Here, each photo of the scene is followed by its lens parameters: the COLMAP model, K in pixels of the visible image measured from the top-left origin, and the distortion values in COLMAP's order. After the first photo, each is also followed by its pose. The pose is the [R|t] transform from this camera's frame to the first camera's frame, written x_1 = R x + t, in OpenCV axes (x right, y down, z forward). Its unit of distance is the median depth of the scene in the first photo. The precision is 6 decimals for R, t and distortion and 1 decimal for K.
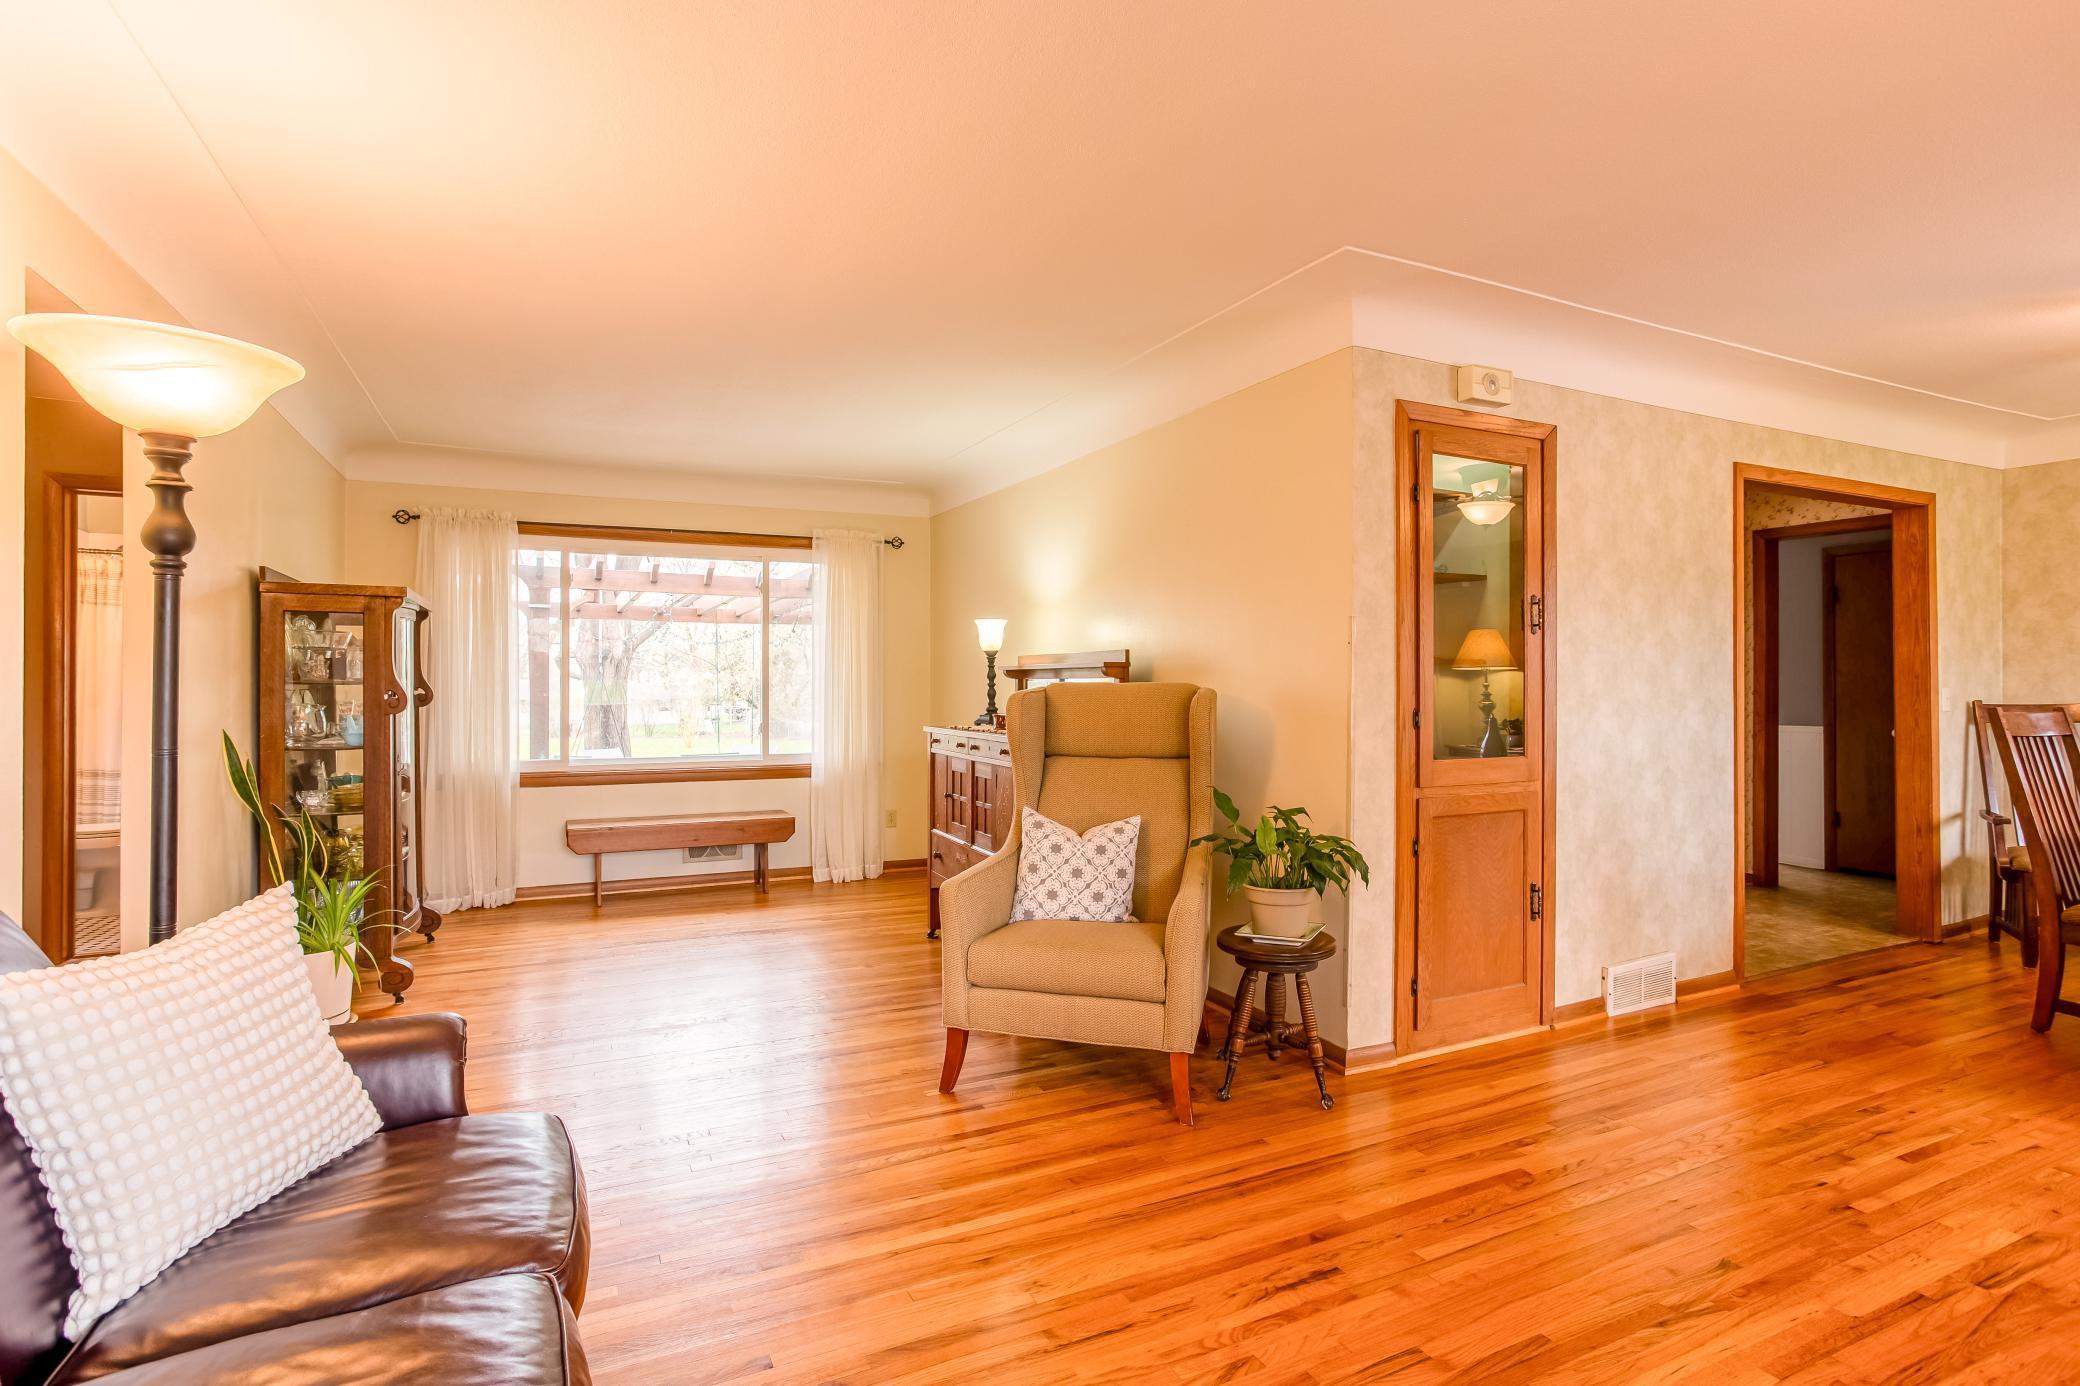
lens RADIAL K [[1030.3, 0, 1014.3], [0, 1030.3, 677.7], [0, 0, 1]] dist [-0.035223, 0.019393]
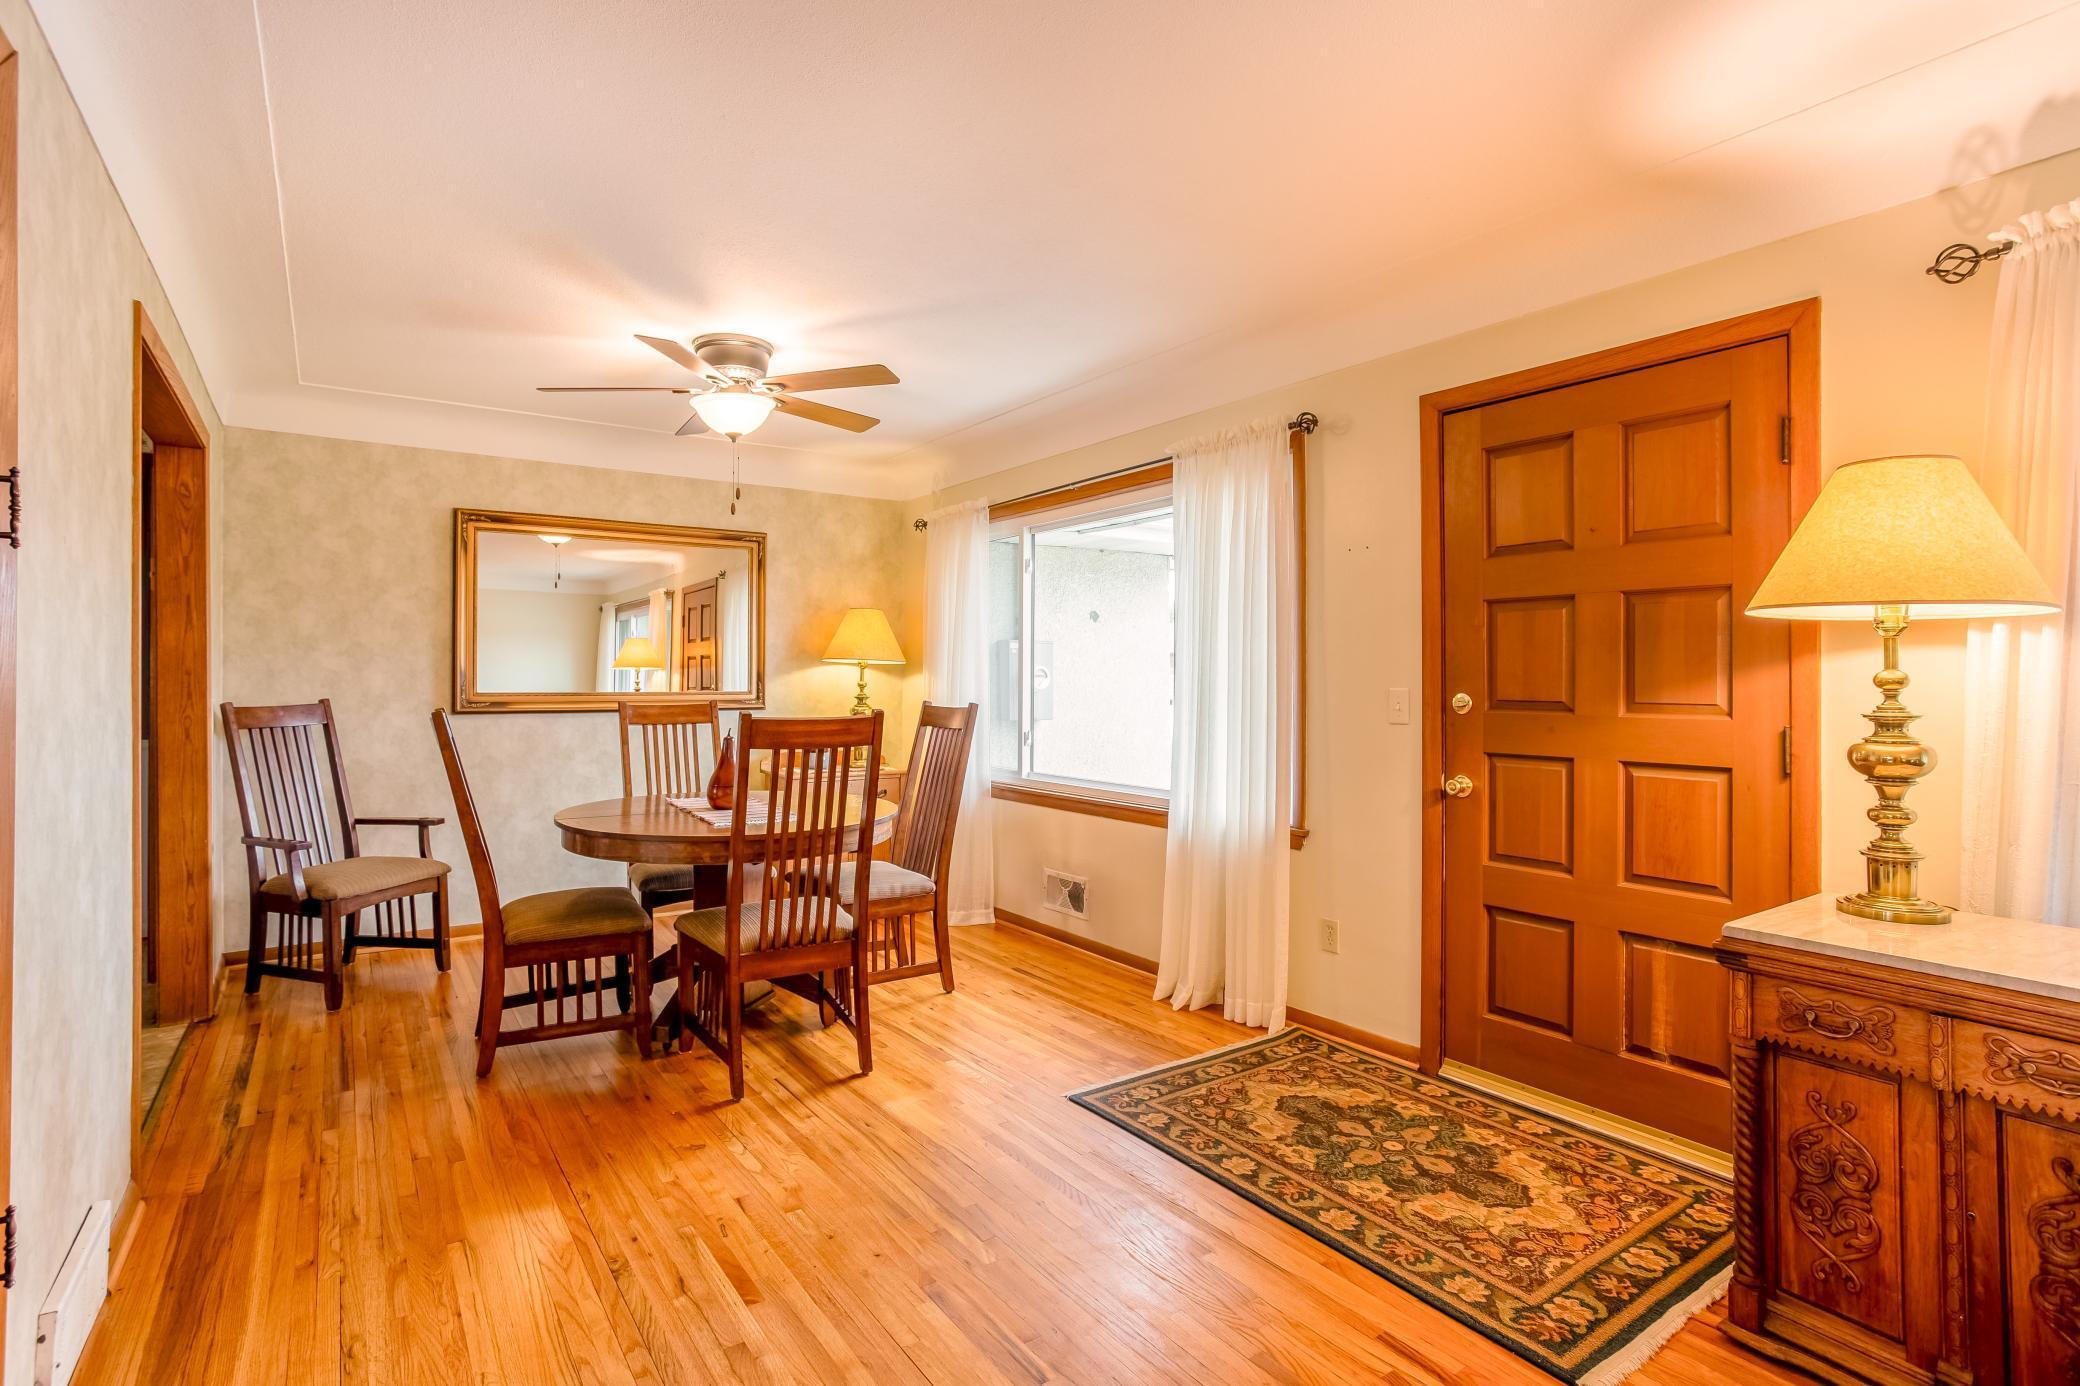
lens RADIAL K [[1030.3, 0, 1053.1], [0, 1030.3, 675.0], [0, 0, 1]] dist [-0.035223, 0.019393]
pose [[-0.162861, 0.003402, 0.986643, 0.041990], [-0.004676, 0.999980, -0.004220, 0.000683], [-0.986638, -0.005300, -0.162842, 0.489736]]
